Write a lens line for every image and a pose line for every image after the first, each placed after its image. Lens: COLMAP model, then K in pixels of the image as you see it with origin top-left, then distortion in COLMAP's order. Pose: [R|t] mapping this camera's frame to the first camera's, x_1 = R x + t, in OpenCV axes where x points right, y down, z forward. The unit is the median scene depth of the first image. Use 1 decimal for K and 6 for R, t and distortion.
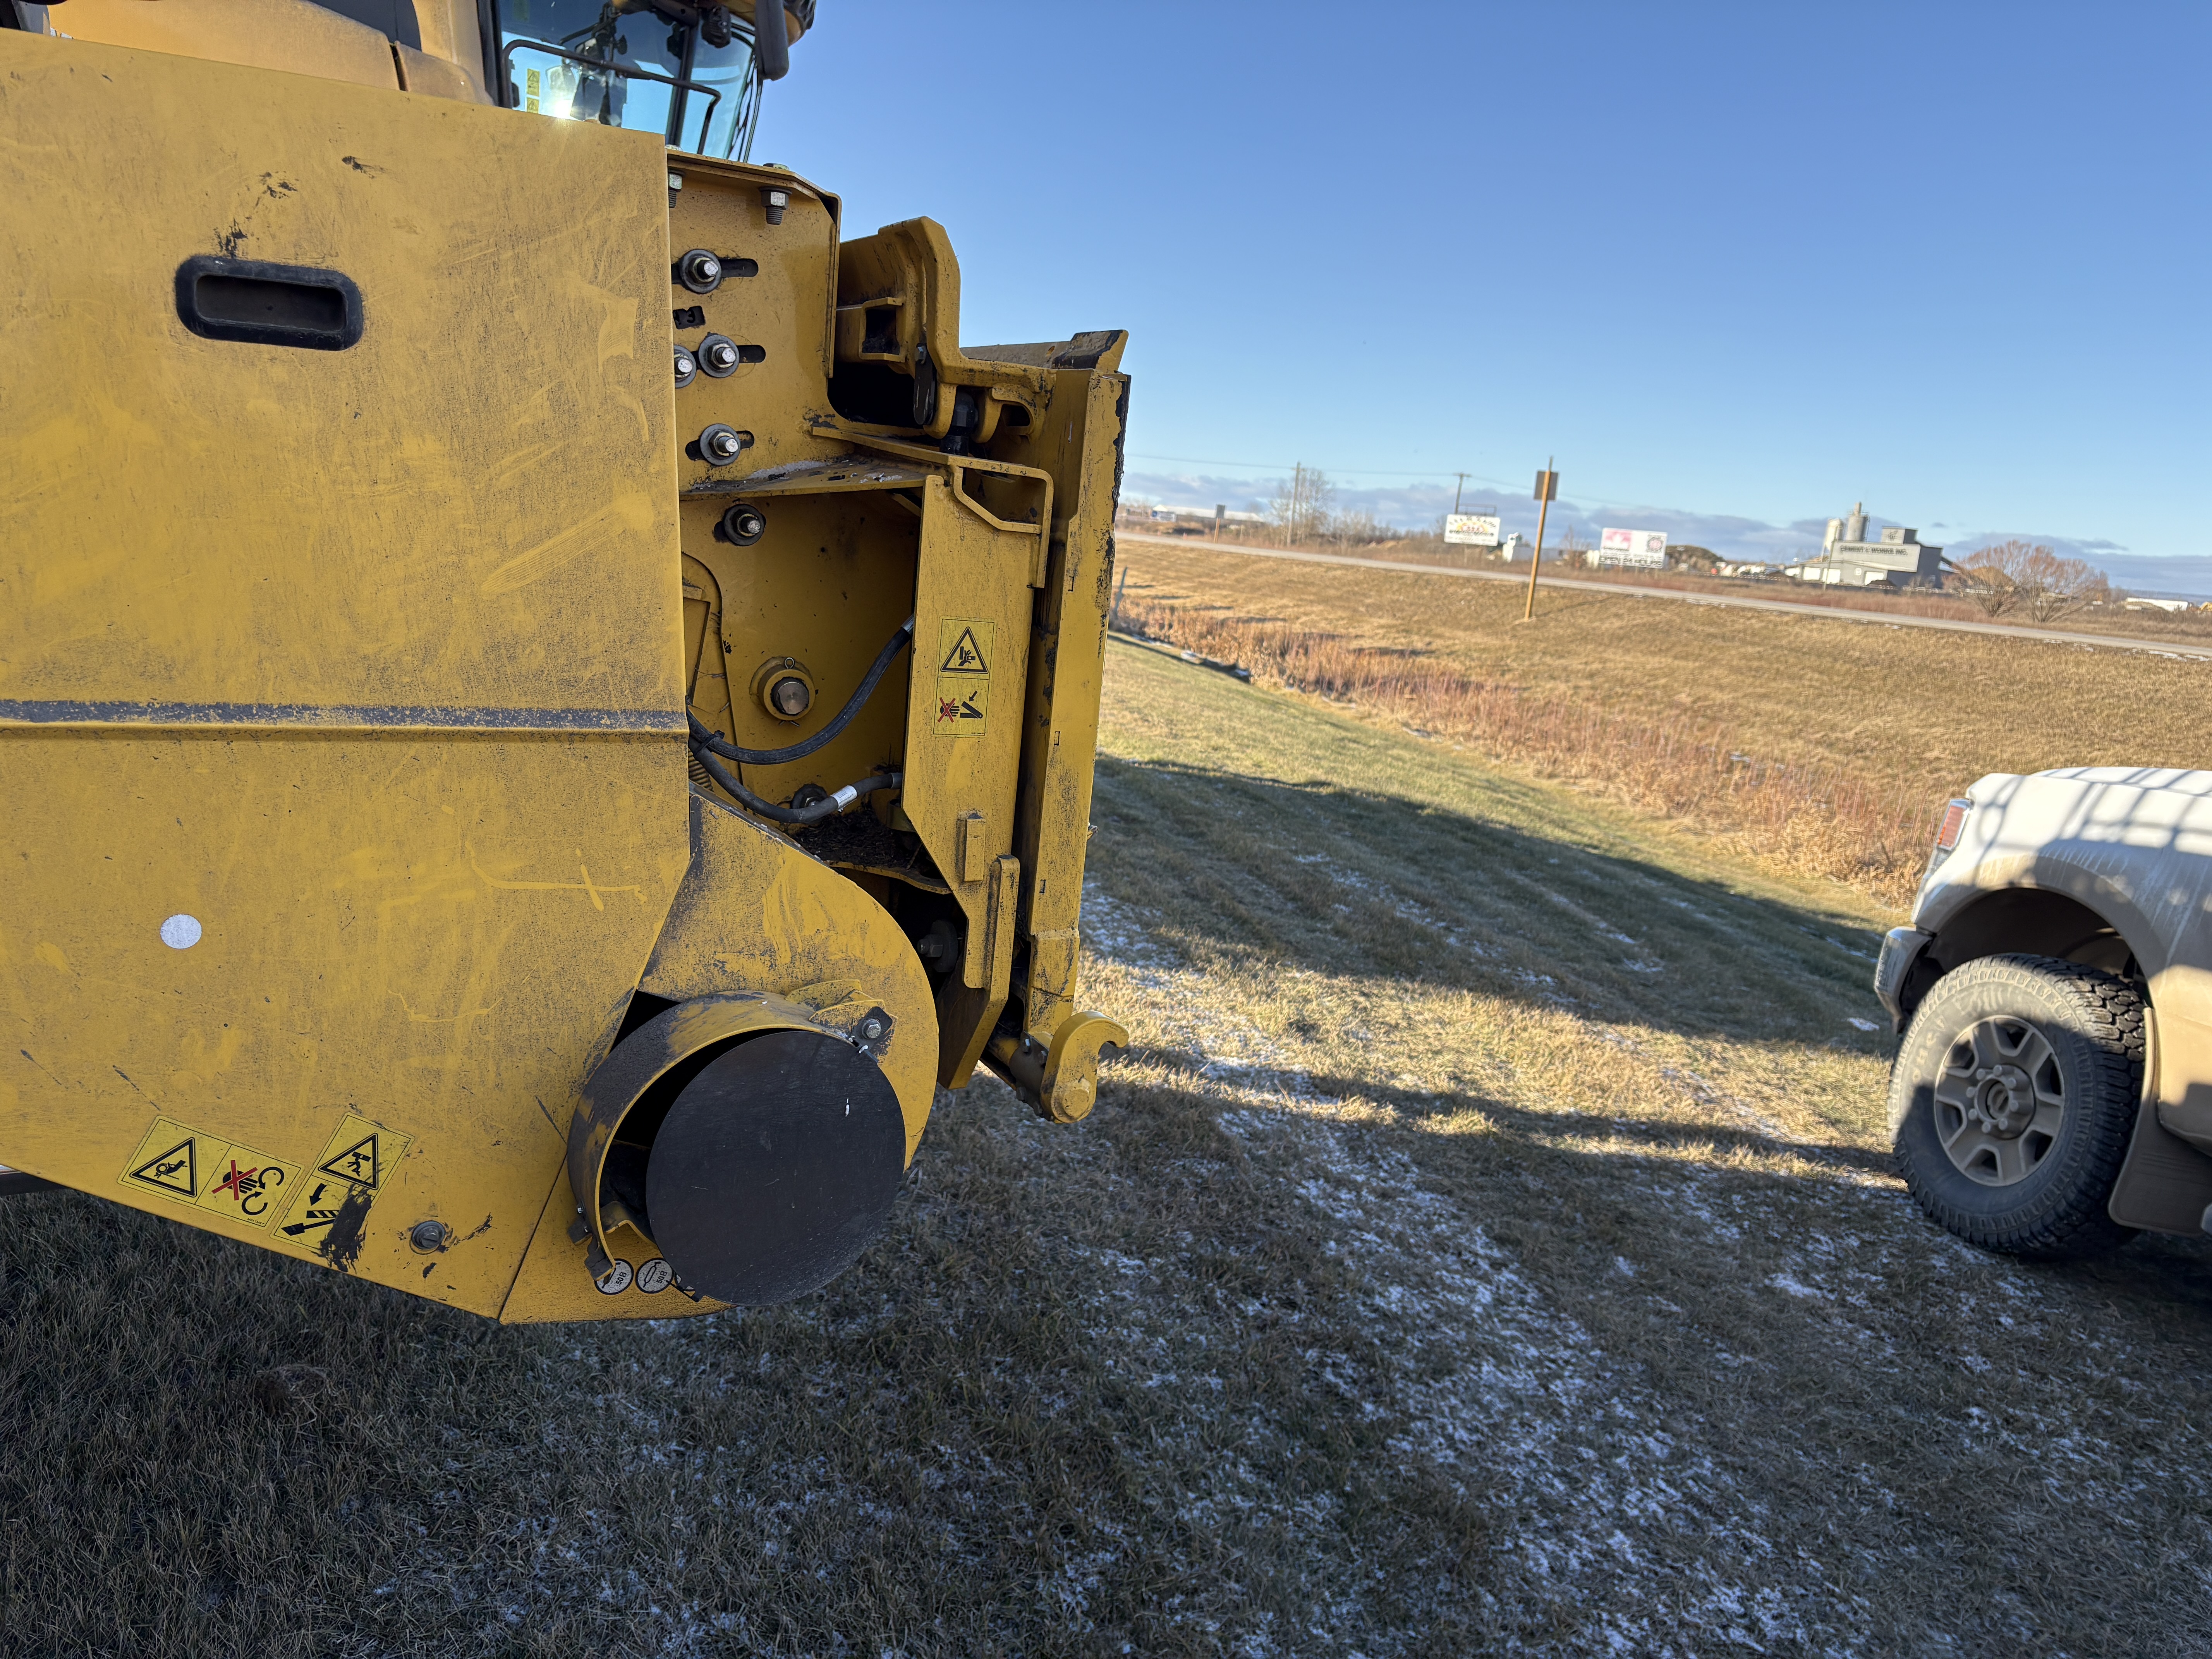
lens RADIAL K [[1673.7, 0, 1103.5], [0, 1673.7, 815.6], [0, 0, 1]] dist [0.043582, -0.036434]
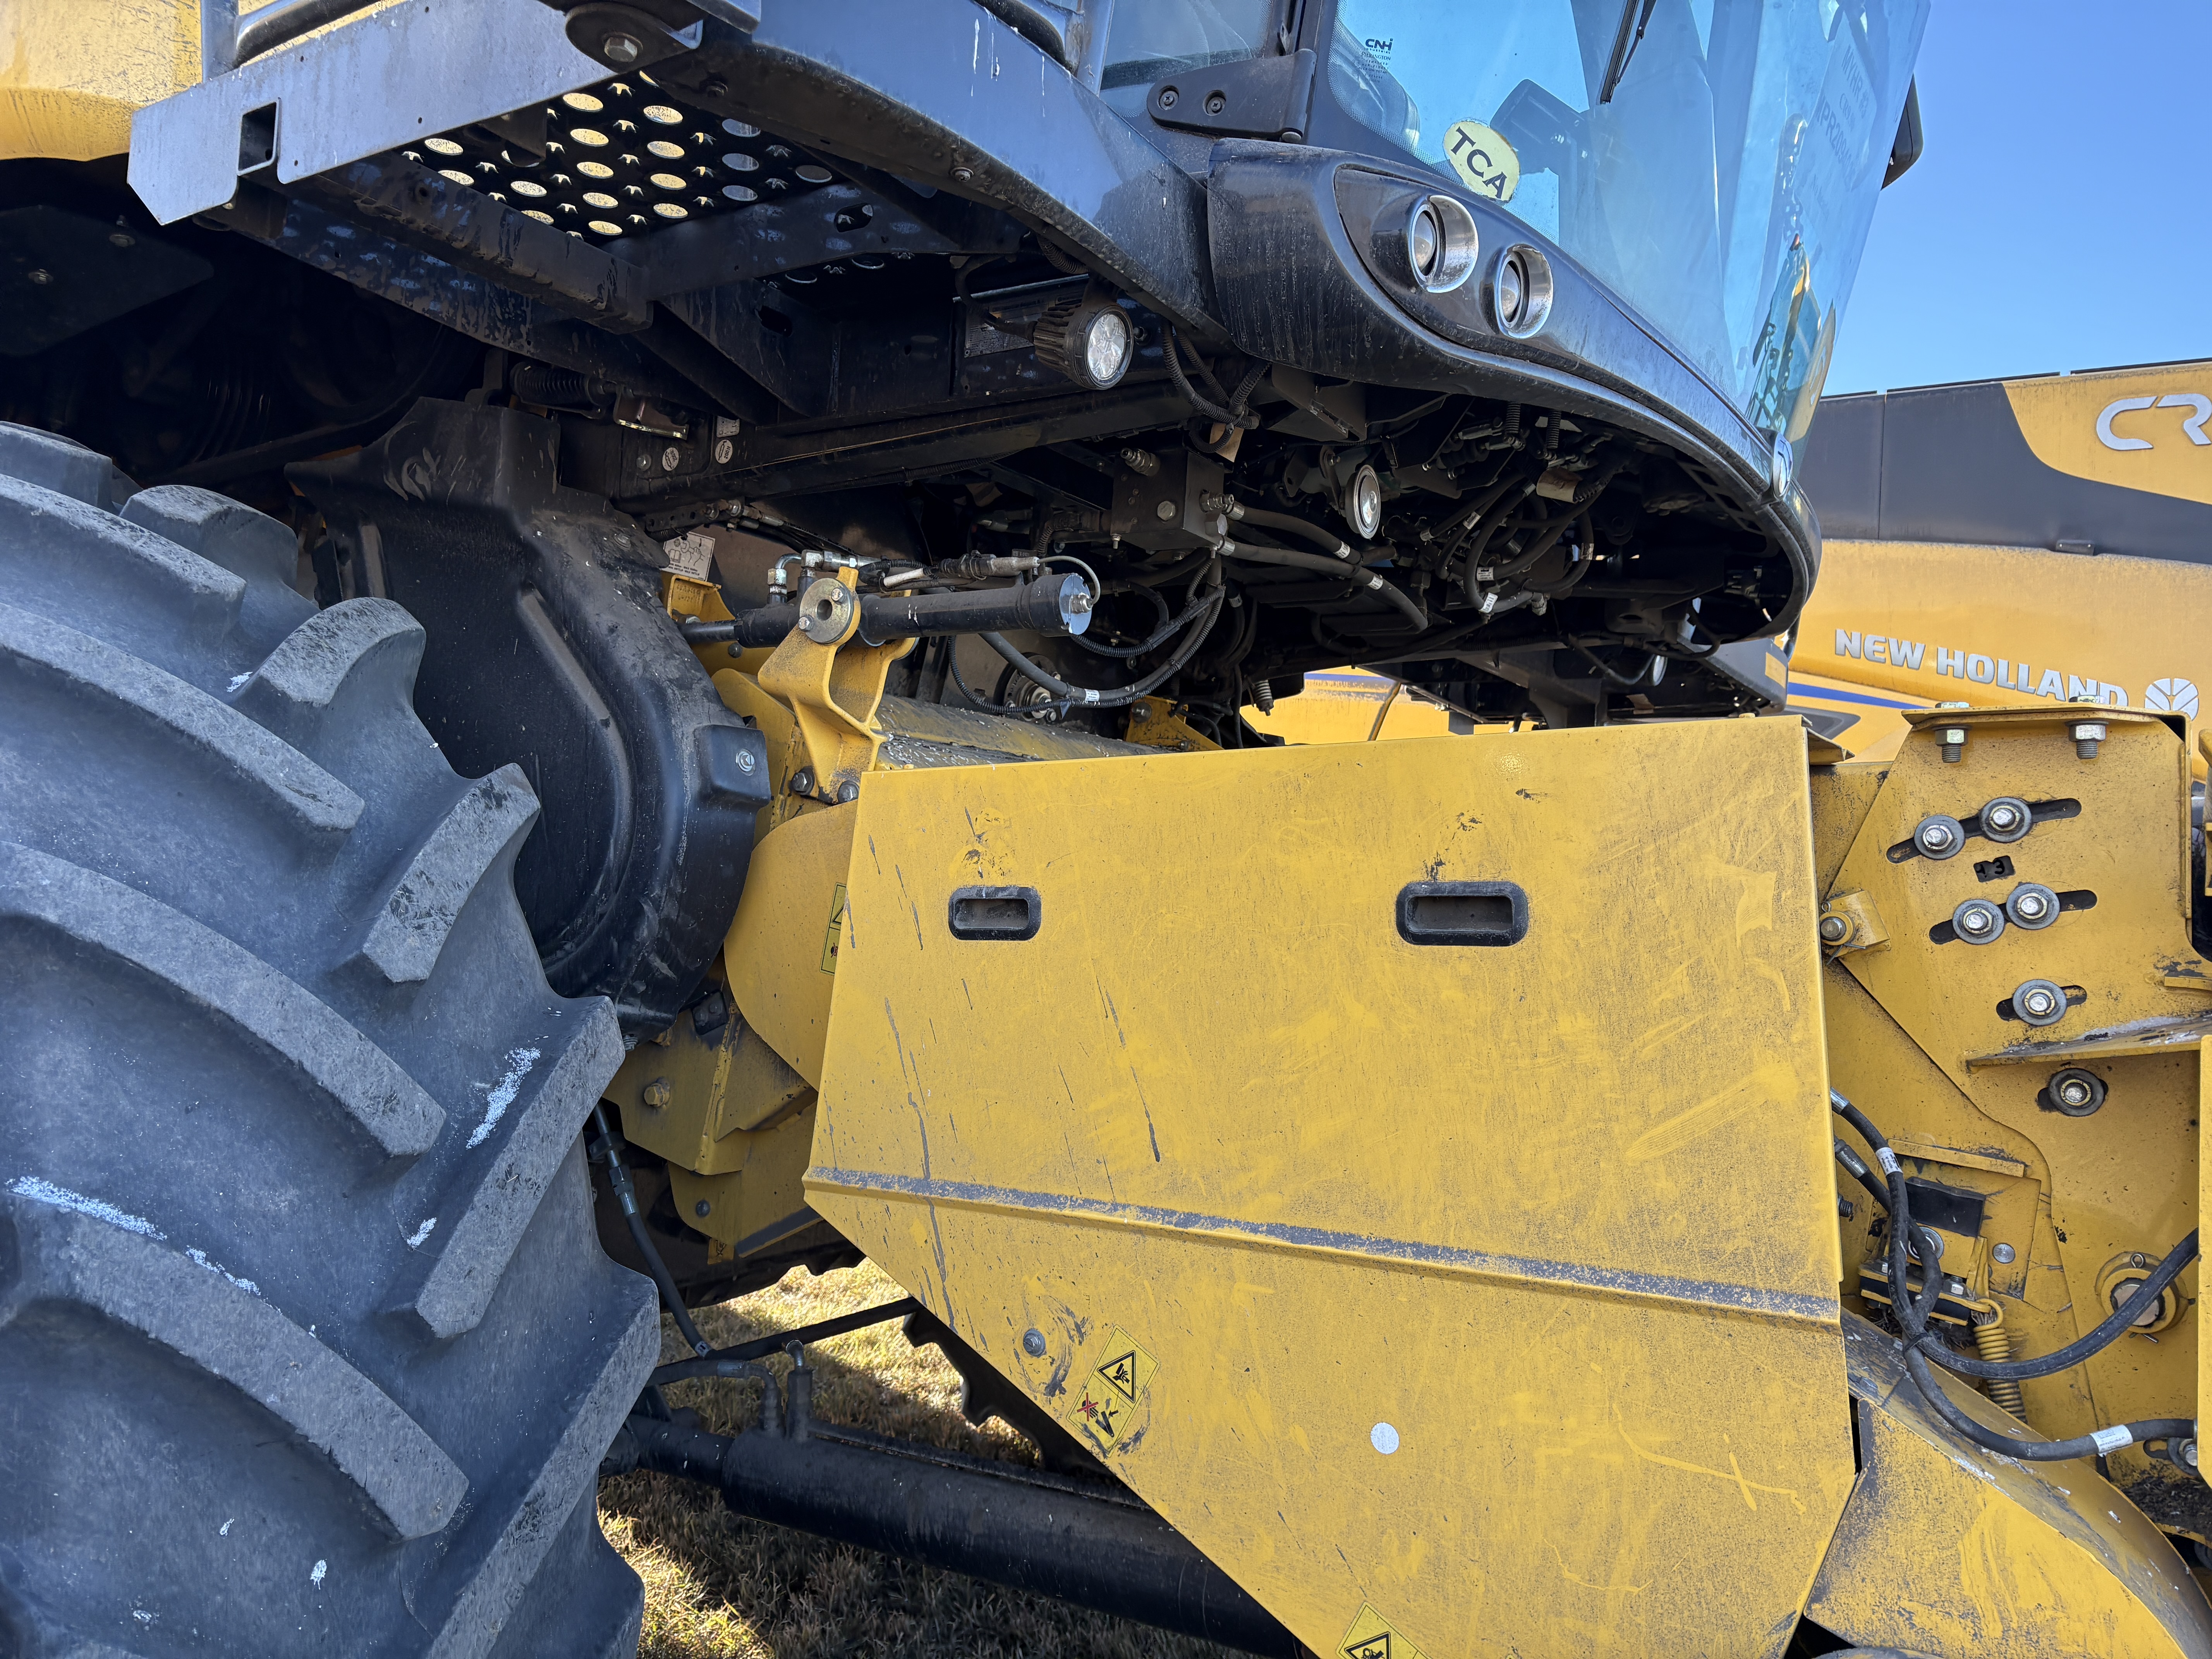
lens RADIAL K [[1673.7, 0, 1108.3], [0, 1673.7, 840.8], [0, 0, 1]] dist [0.043582, -0.036434]
pose [[0.495136, -0.114606, -0.861224, 0.399178], [-0.147857, 0.965686, -0.213513, -0.052003], [0.856142, 0.233056, 0.461201, 0.192936]]
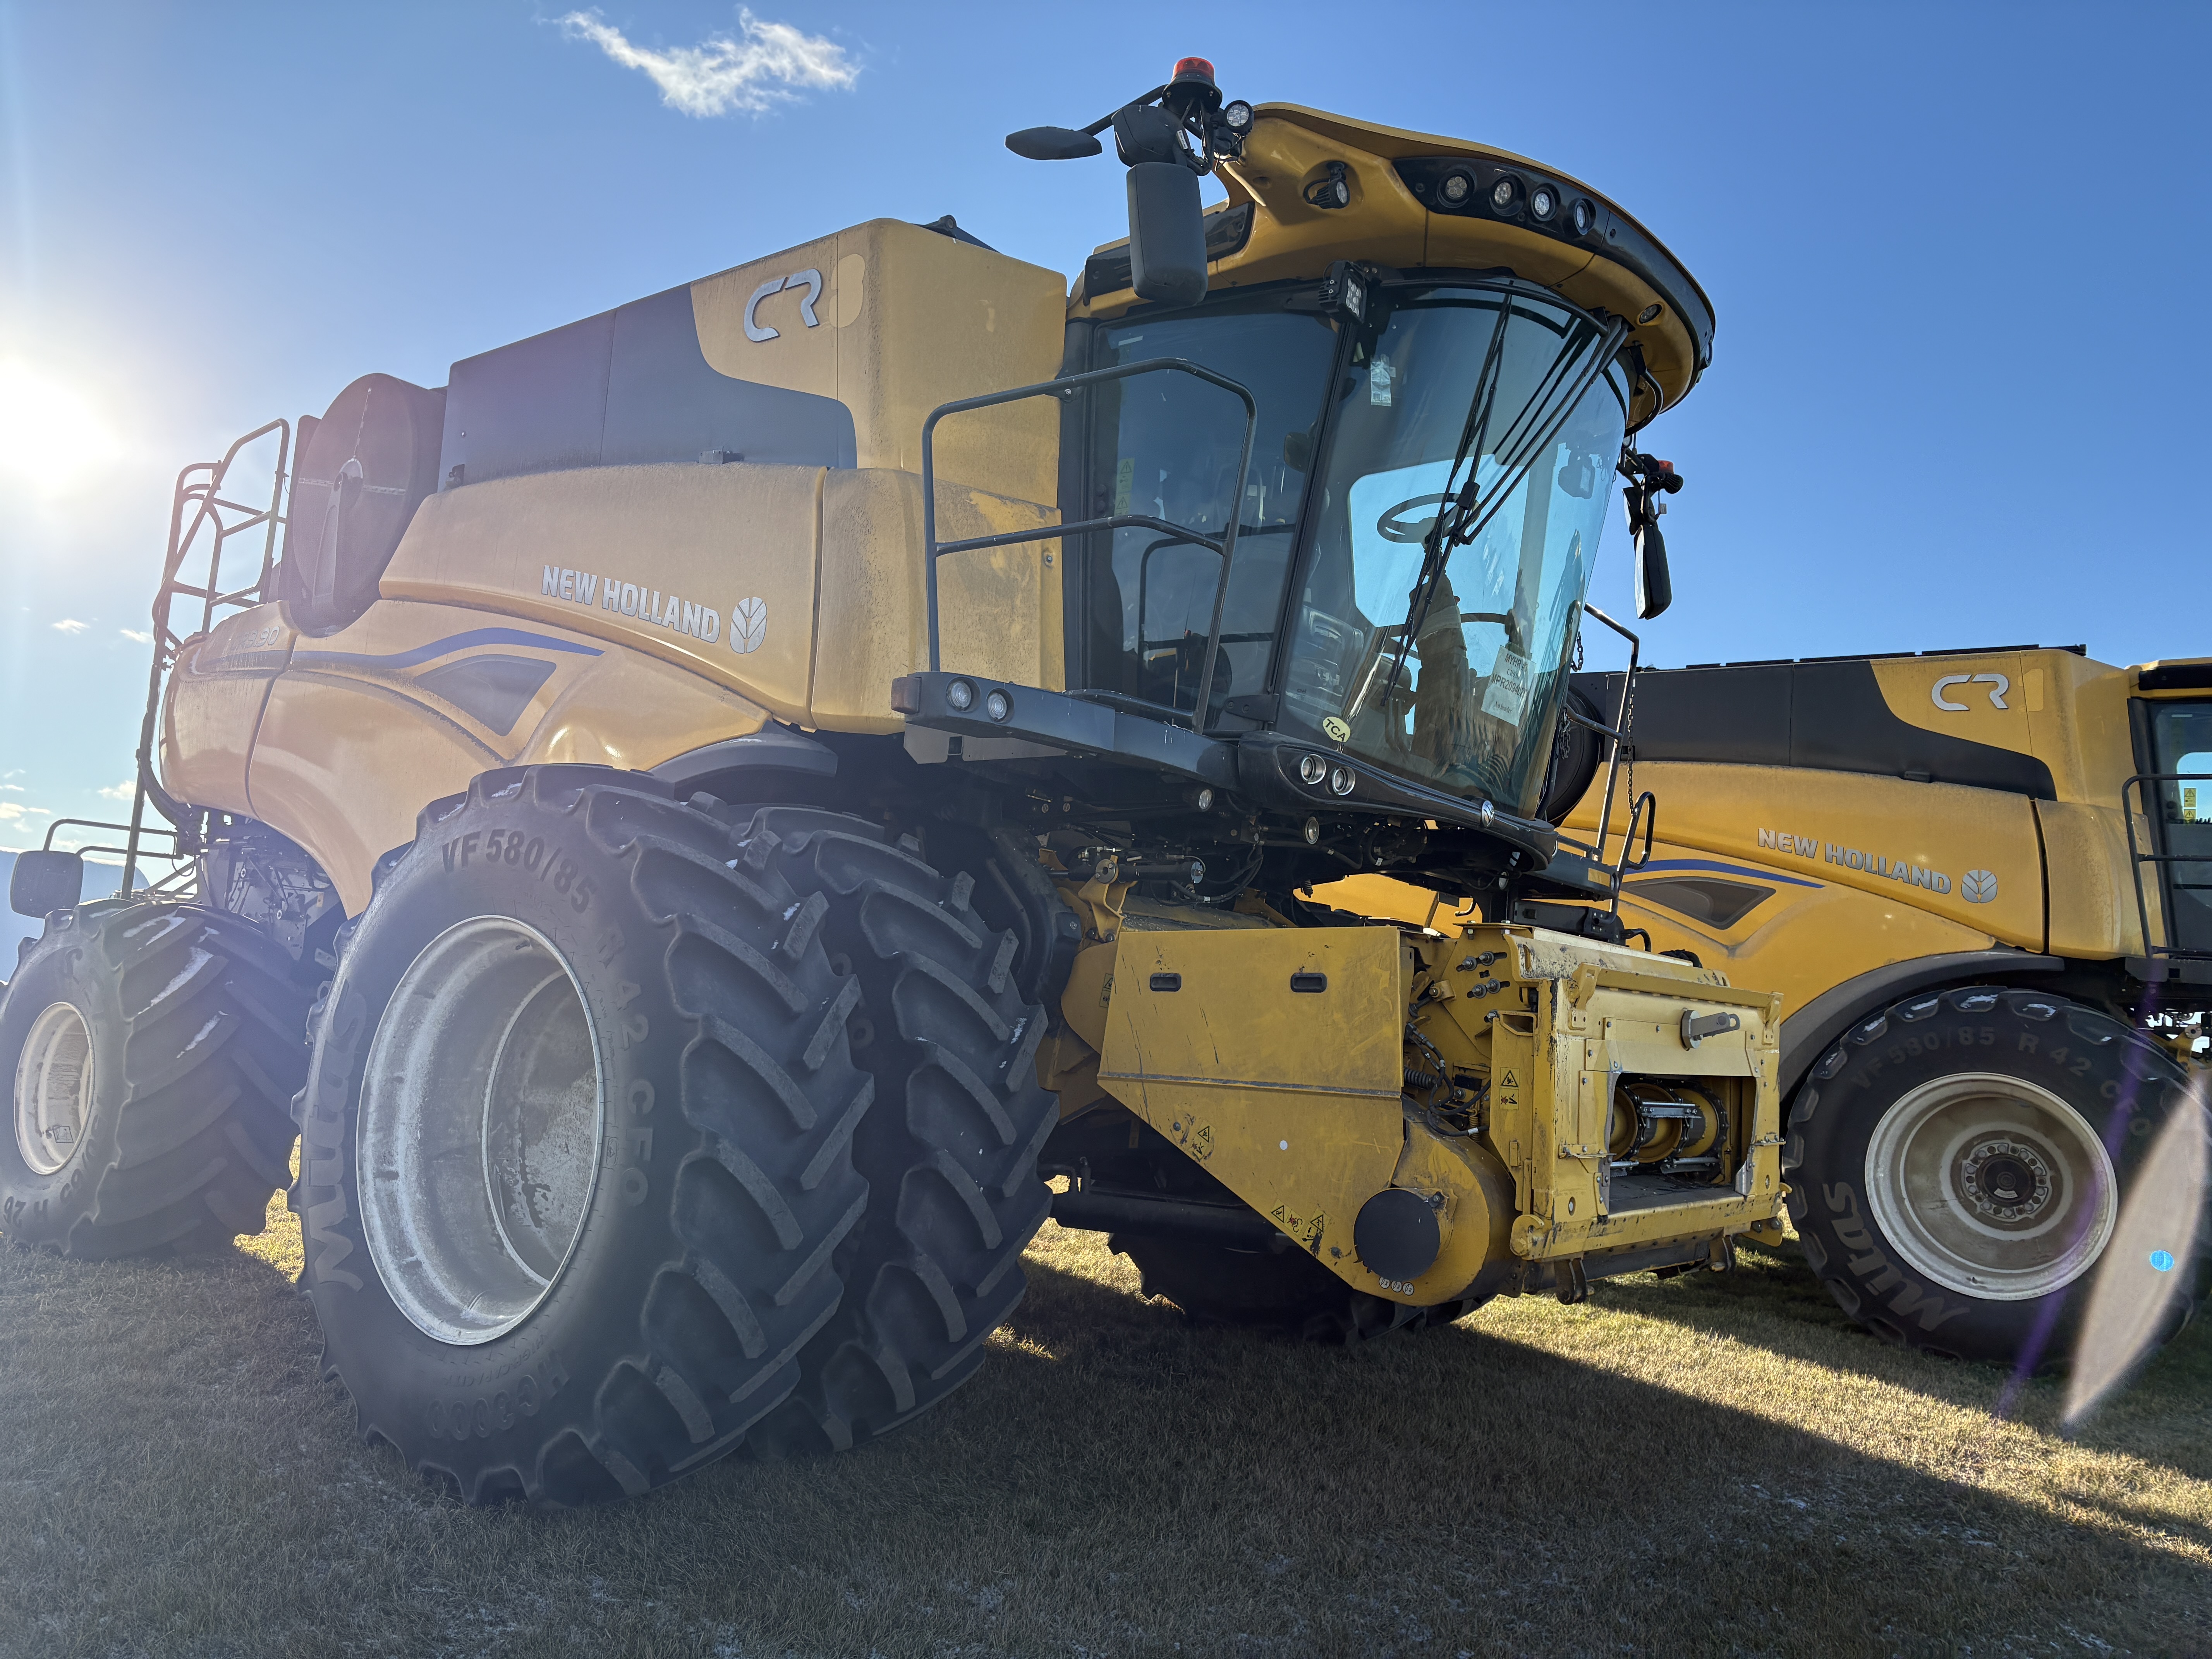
lens RADIAL K [[1673.7, 0, 1085.6], [0, 1673.7, 782.8], [0, 0, 1]] dist [0.043582, -0.036434]
pose [[0.396051, -0.203057, -0.895495, 2.729978], [-0.194056, 0.934705, -0.297773, 0.499770], [0.897489, 0.291709, 0.330786, -0.857878]]
